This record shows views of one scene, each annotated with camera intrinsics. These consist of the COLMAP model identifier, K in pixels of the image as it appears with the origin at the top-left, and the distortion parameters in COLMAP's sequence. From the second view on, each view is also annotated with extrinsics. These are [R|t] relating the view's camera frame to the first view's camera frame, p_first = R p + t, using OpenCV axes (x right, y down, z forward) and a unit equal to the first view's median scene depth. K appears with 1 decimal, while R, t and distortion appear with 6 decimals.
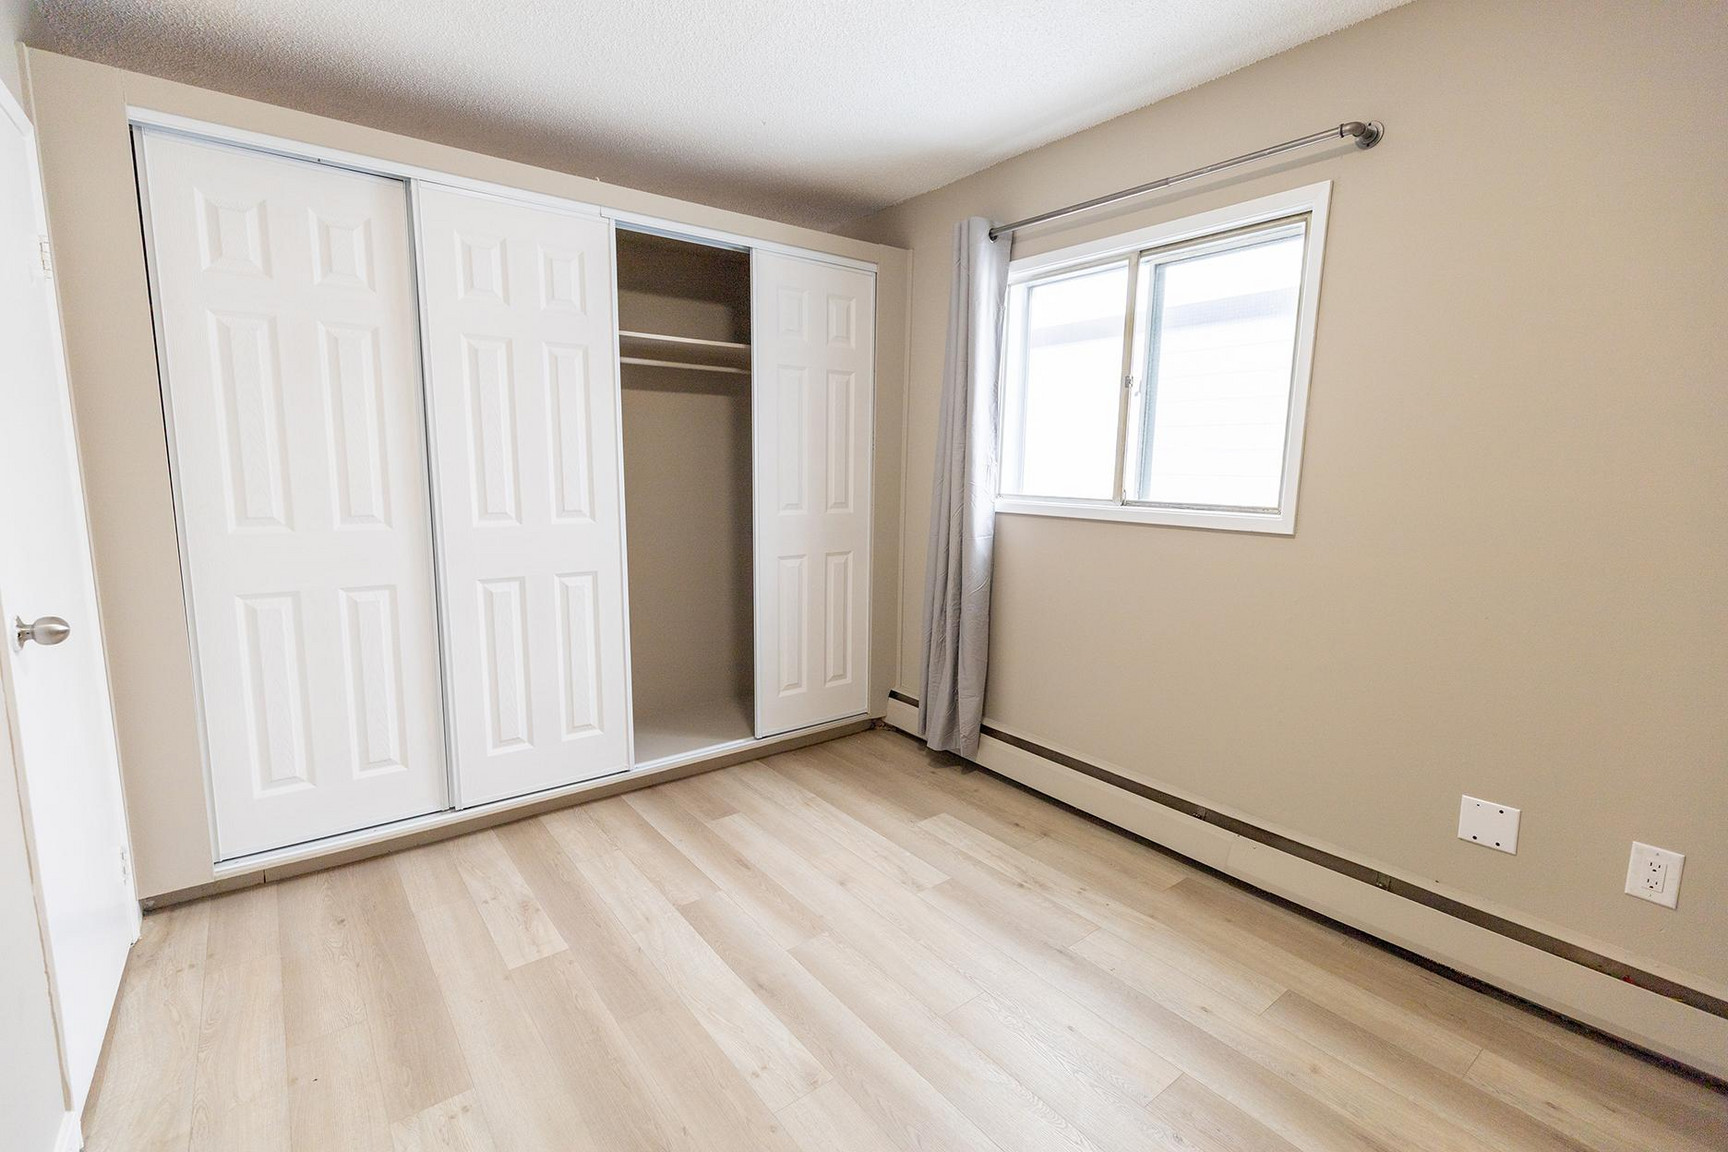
lens RADIAL K [[776.0, 0, 852.2], [0, 776.0, 572.4], [0, 0, 1]] dist [0.003390, -0.000089]
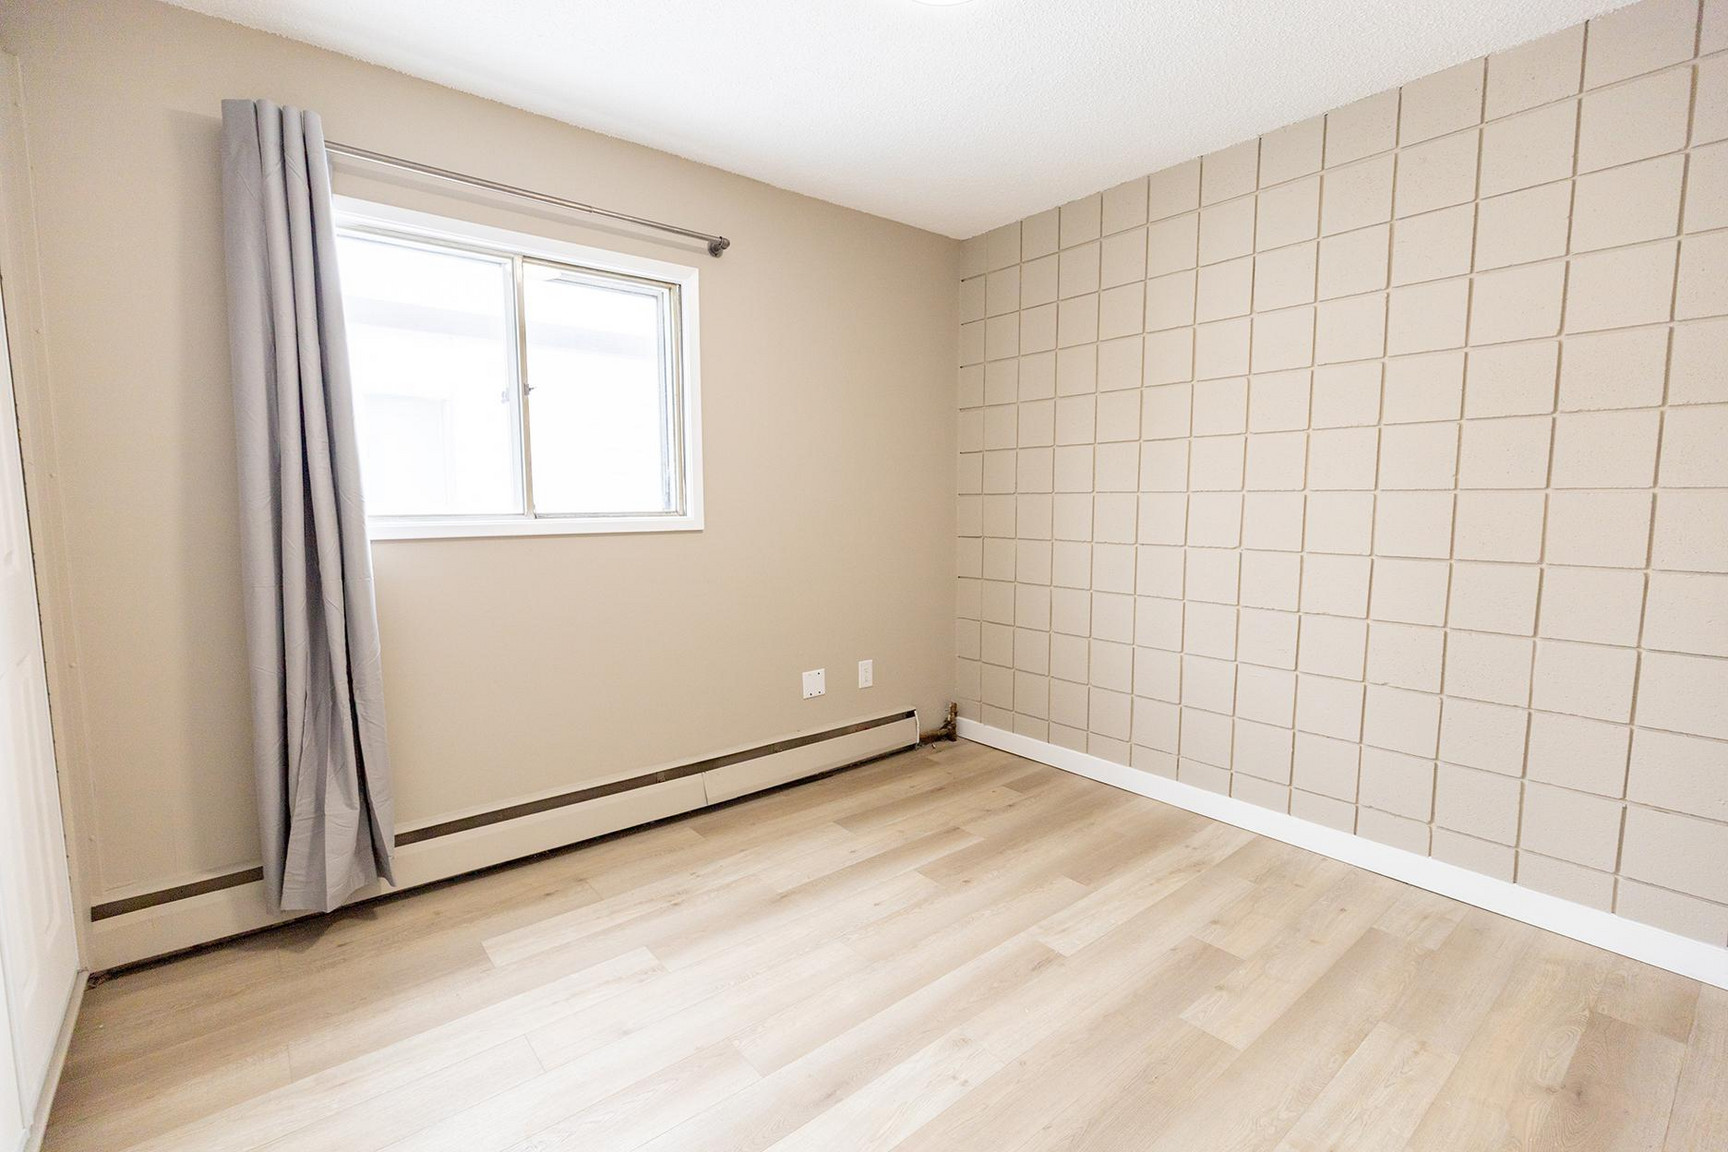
lens RADIAL K [[776.0, 0, 853.0], [0, 776.0, 572.8], [0, 0, 1]] dist [0.003390, -0.000089]
pose [[-0.033562, -0.111881, 0.993155, -0.714356], [0.142000, 0.983100, 0.115547, -0.087759], [-0.989297, 0.144906, -0.017107, 0.737837]]
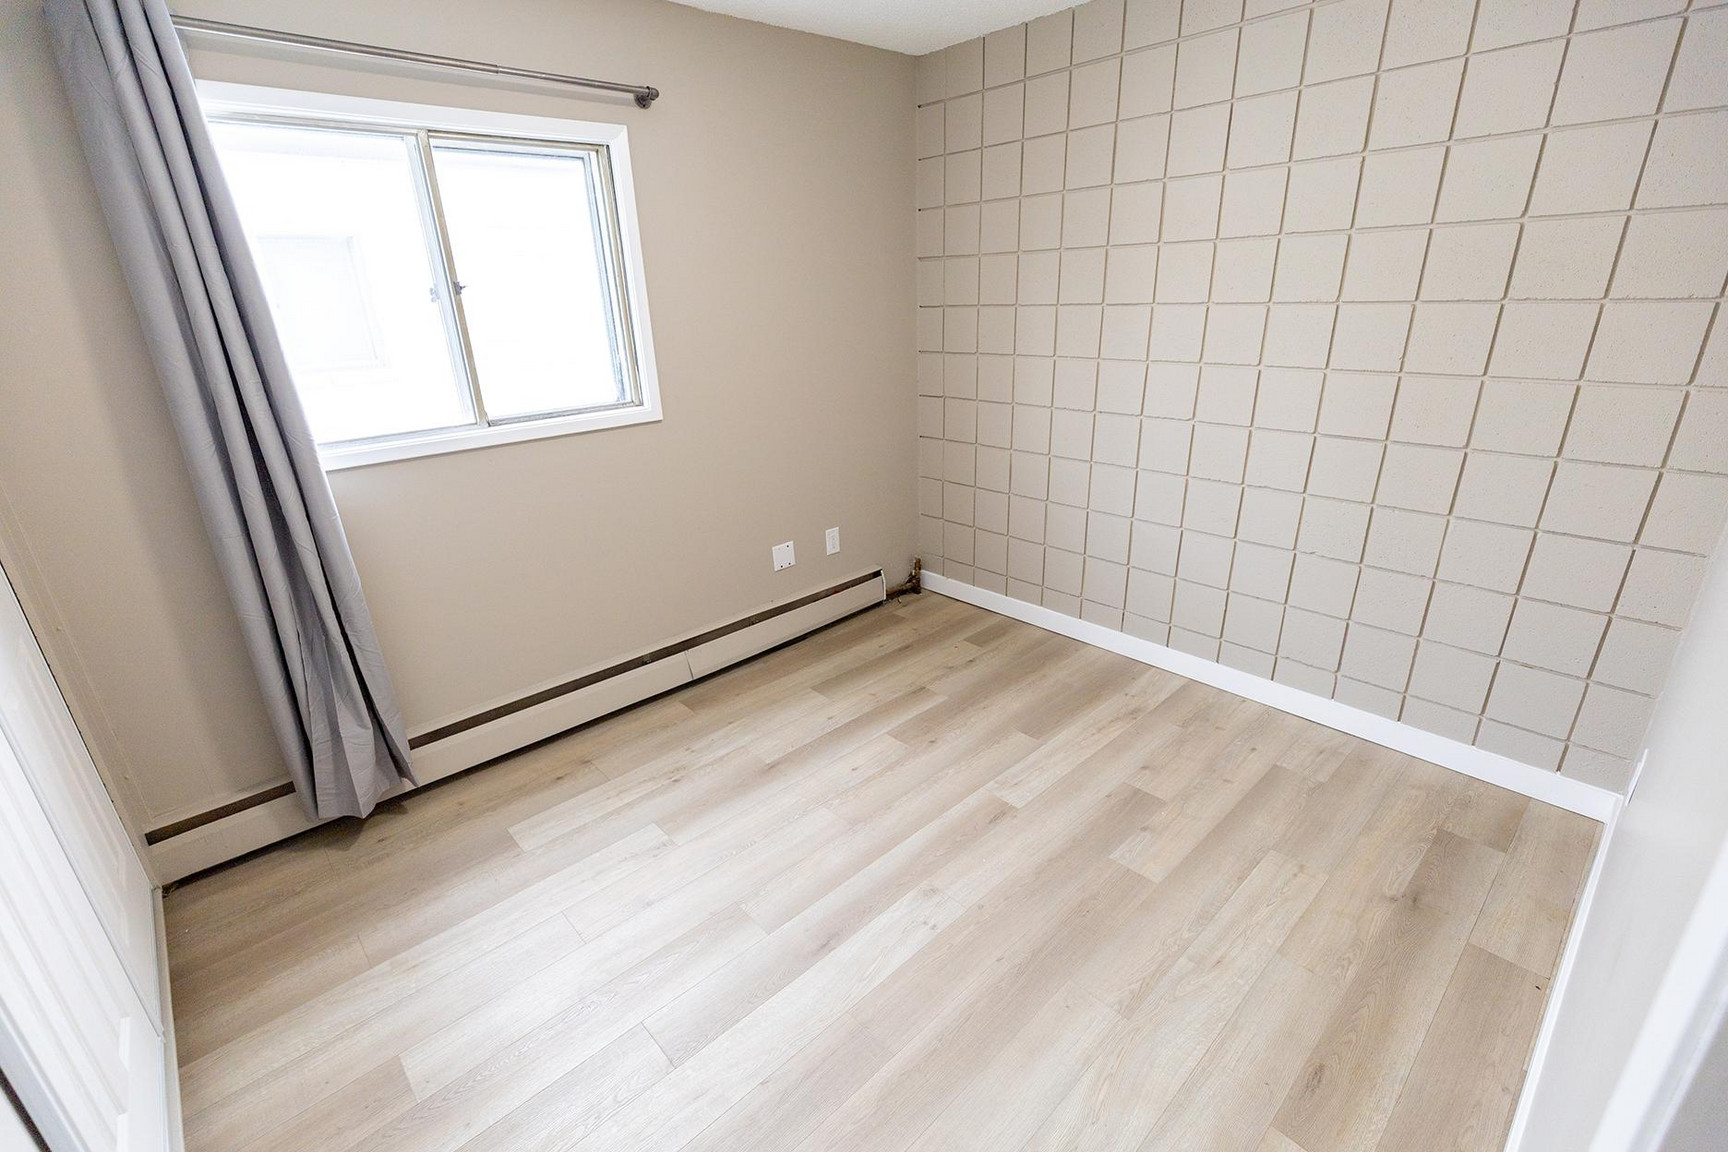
lens RADIAL K [[776.0, 0, 856.2], [0, 776.0, 580.0], [0, 0, 1]] dist [0.003390, -0.000089]
pose [[-0.095067, -0.367193, 0.925274, -0.718589], [0.172919, 0.909262, 0.378606, -0.226397], [-0.980337, 0.195990, -0.022947, 0.721847]]
